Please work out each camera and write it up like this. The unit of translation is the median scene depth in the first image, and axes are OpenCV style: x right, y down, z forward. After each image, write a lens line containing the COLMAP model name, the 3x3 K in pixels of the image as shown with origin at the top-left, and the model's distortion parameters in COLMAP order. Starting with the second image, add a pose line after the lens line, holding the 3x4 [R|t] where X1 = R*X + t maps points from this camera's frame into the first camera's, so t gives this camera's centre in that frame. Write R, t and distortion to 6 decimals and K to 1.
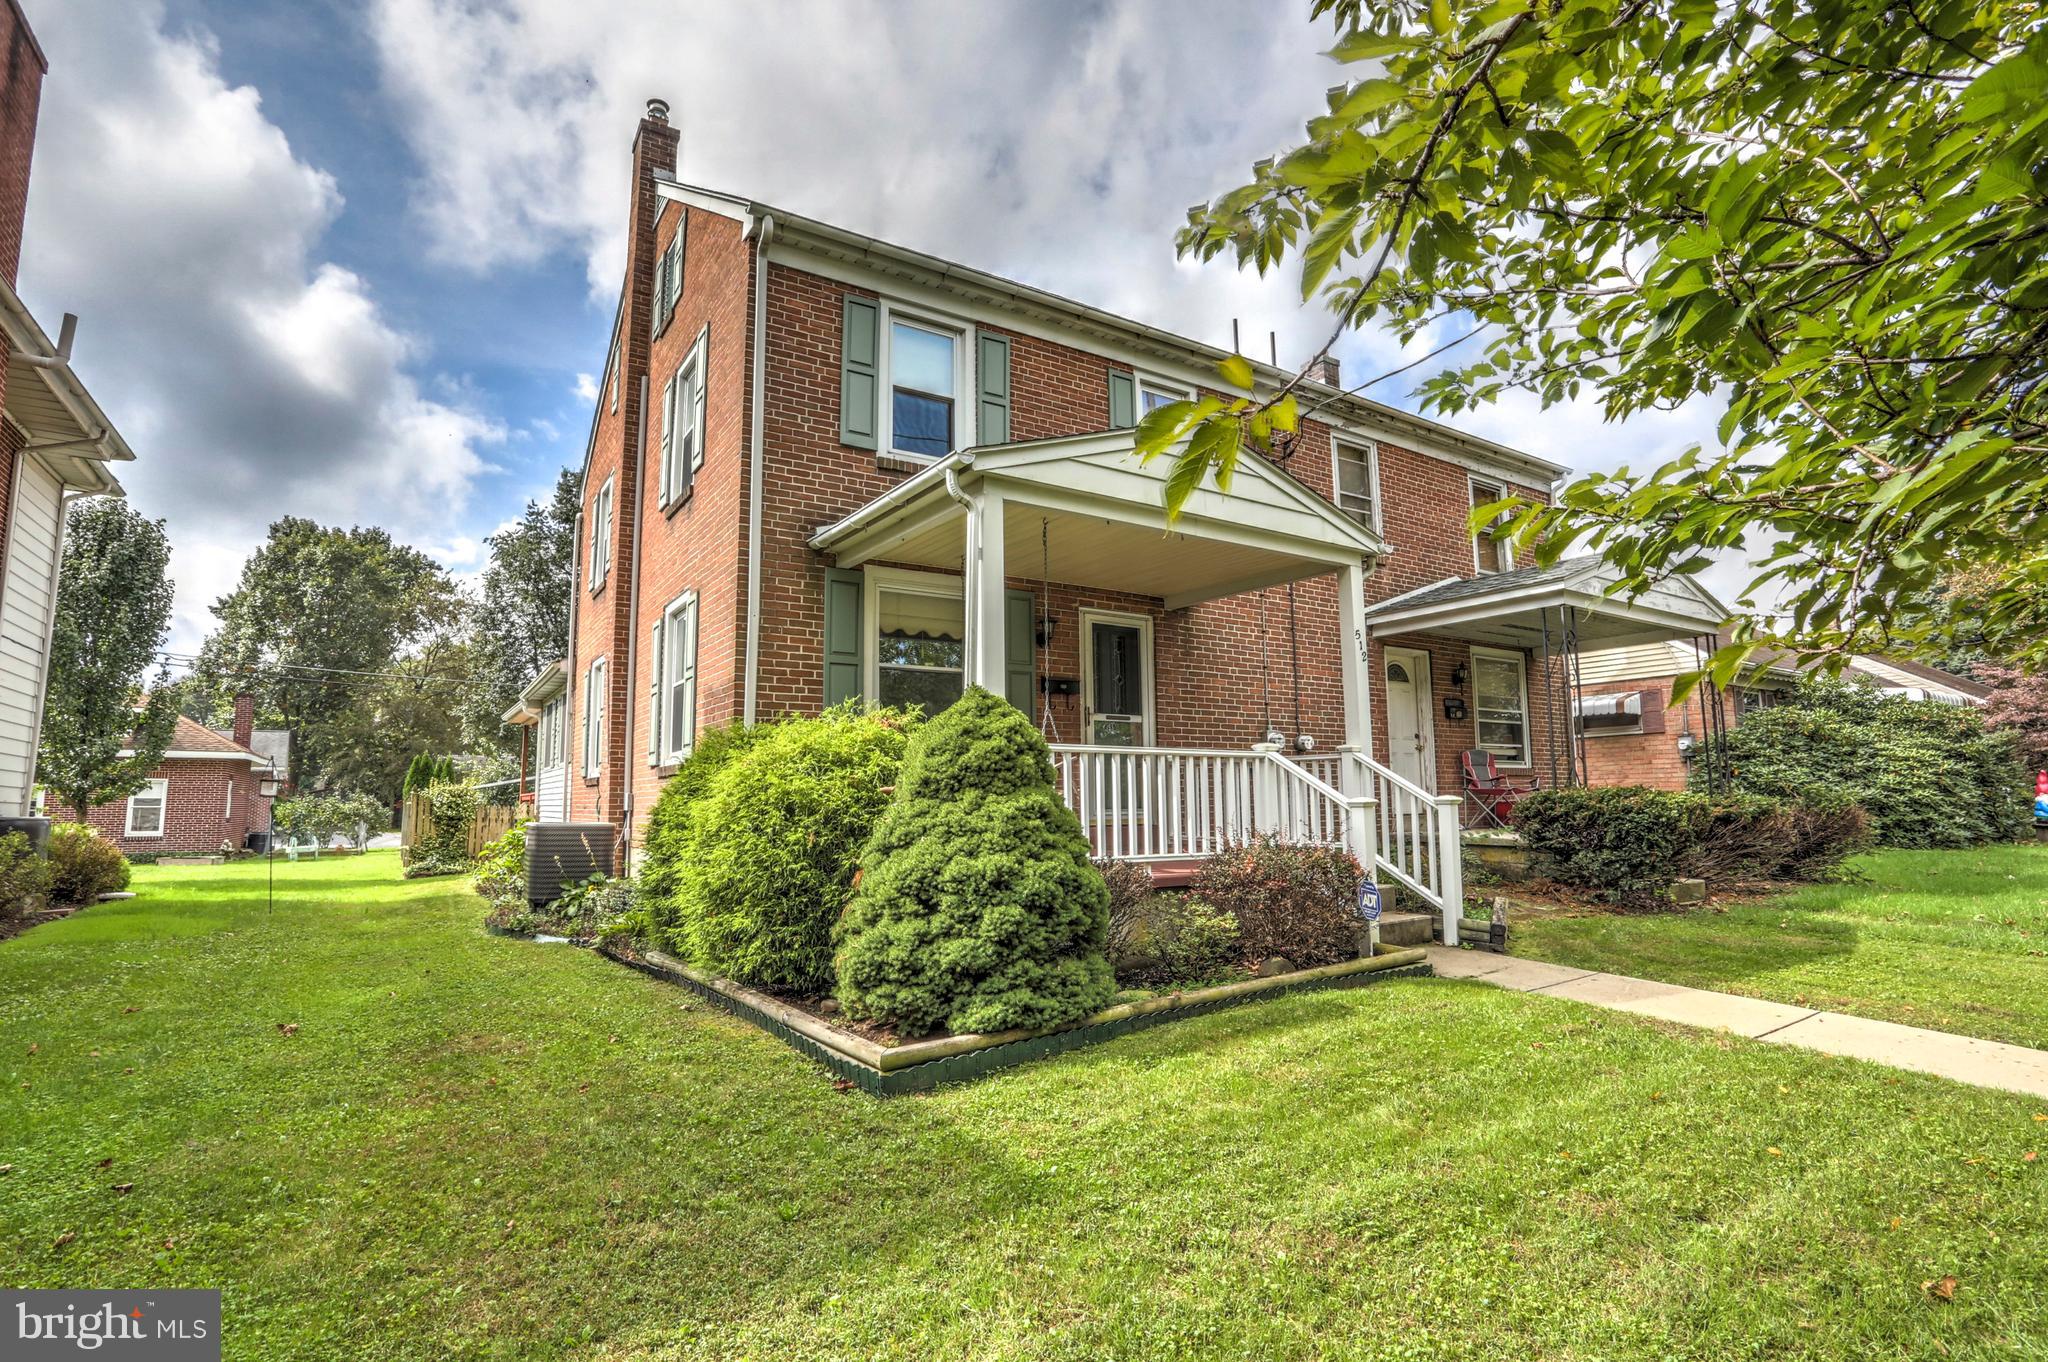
lens RADIAL K [[1000.4, 0, 1024.0], [0, 1000.4, 682.7], [0, 0, 1]] dist [-0.066470, 0.027349]
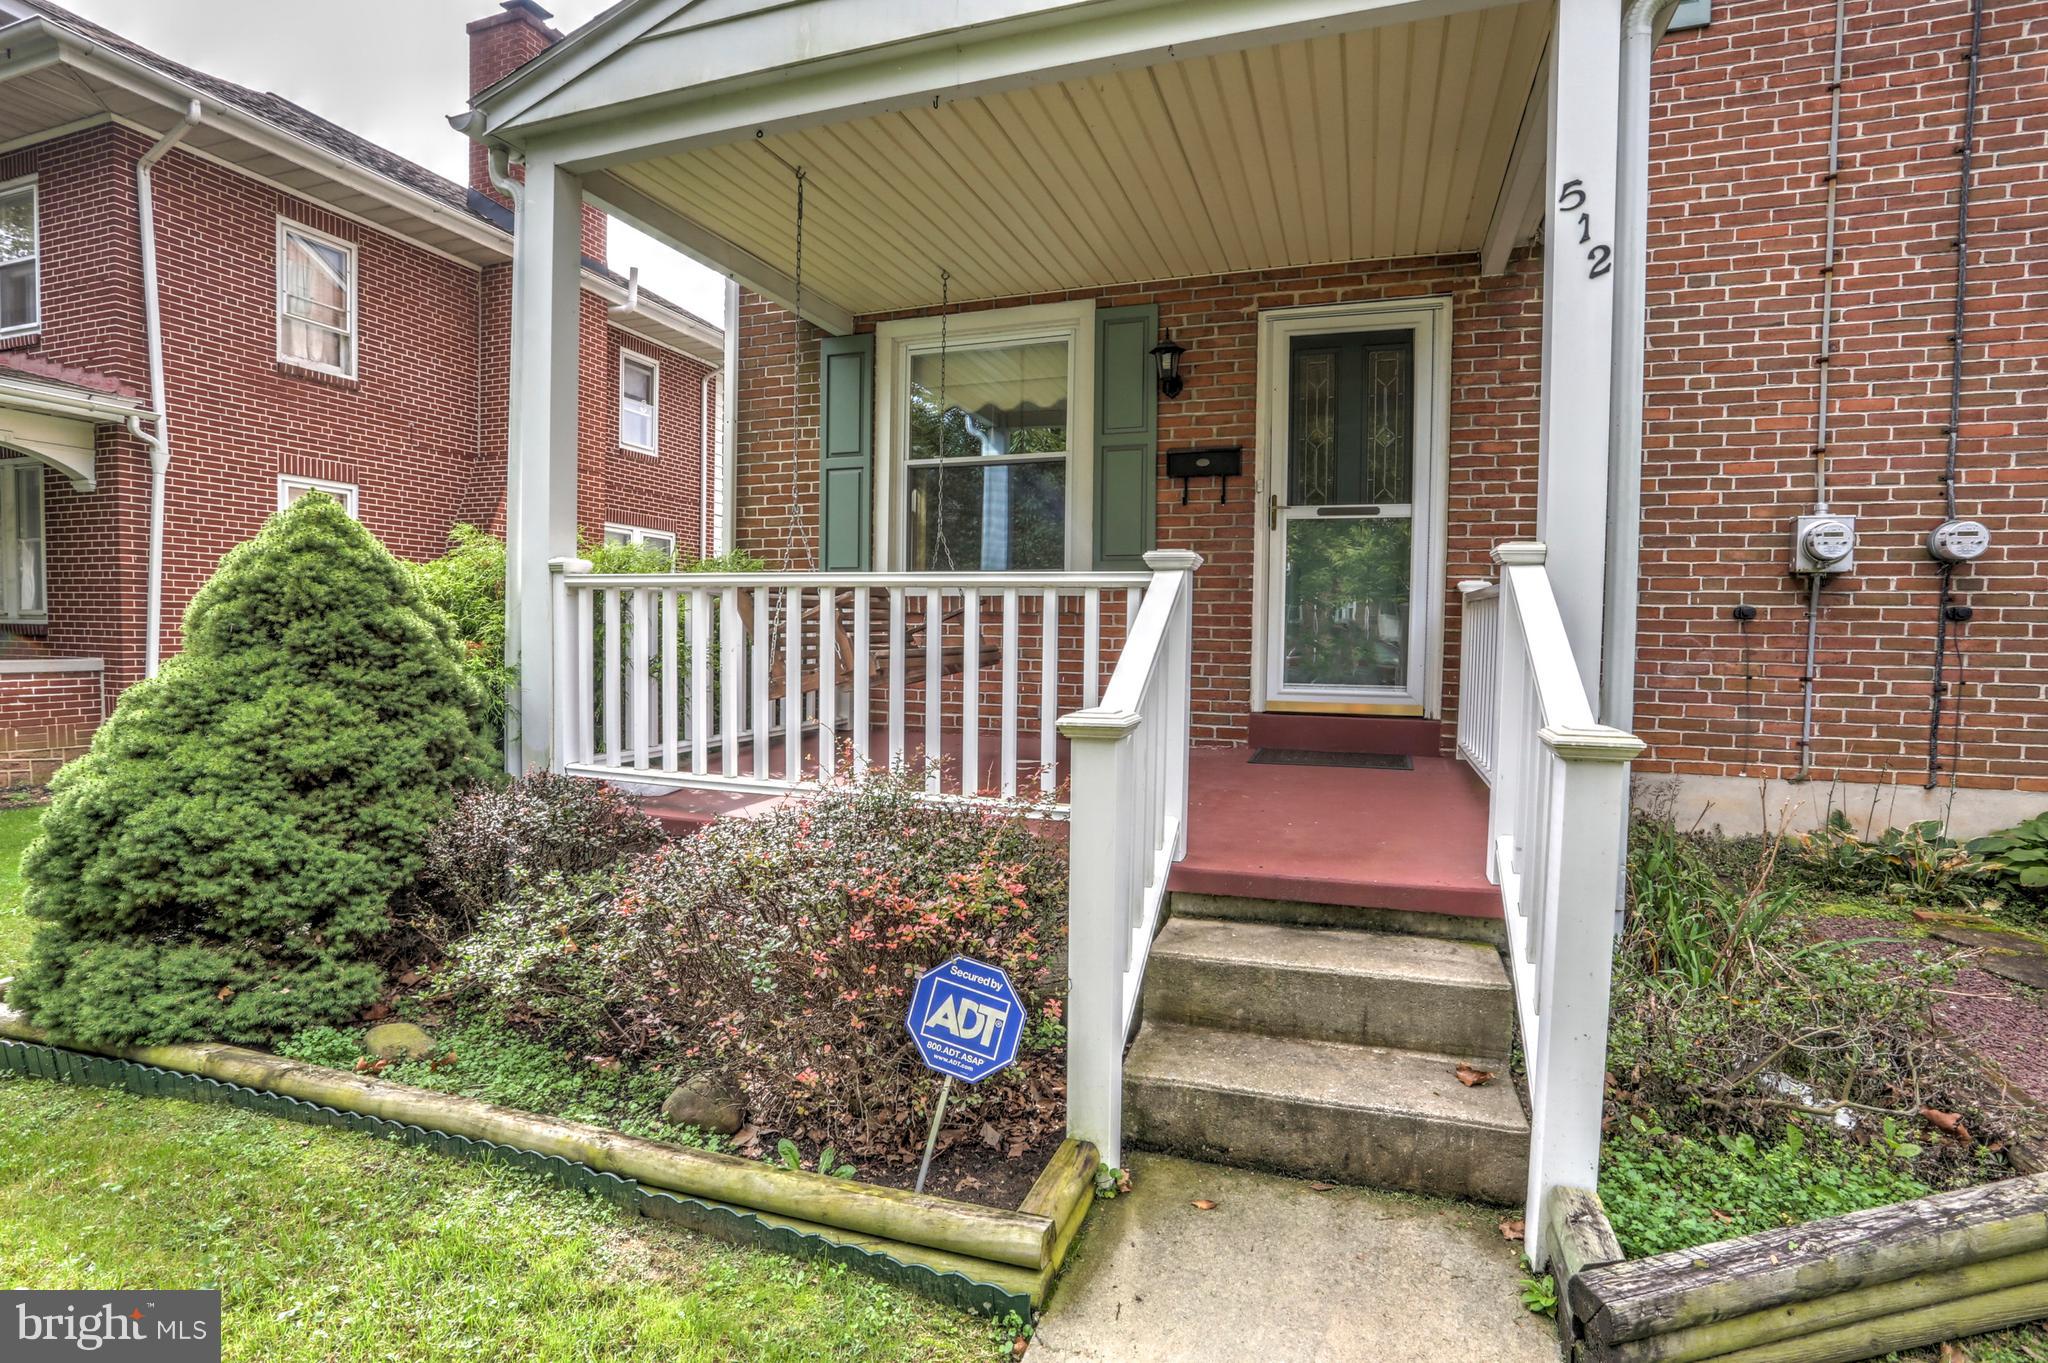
lens RADIAL K [[1000.4, 0, 1011.9], [0, 1000.4, 678.0], [0, 0, 1]] dist [-0.066470, 0.027349]
pose [[0.603031, 0.051725, -0.796039, 0.412981], [0.074926, 0.989811, 0.121076, 0.045884], [0.794191, -0.132657, 0.593011, 0.555812]]
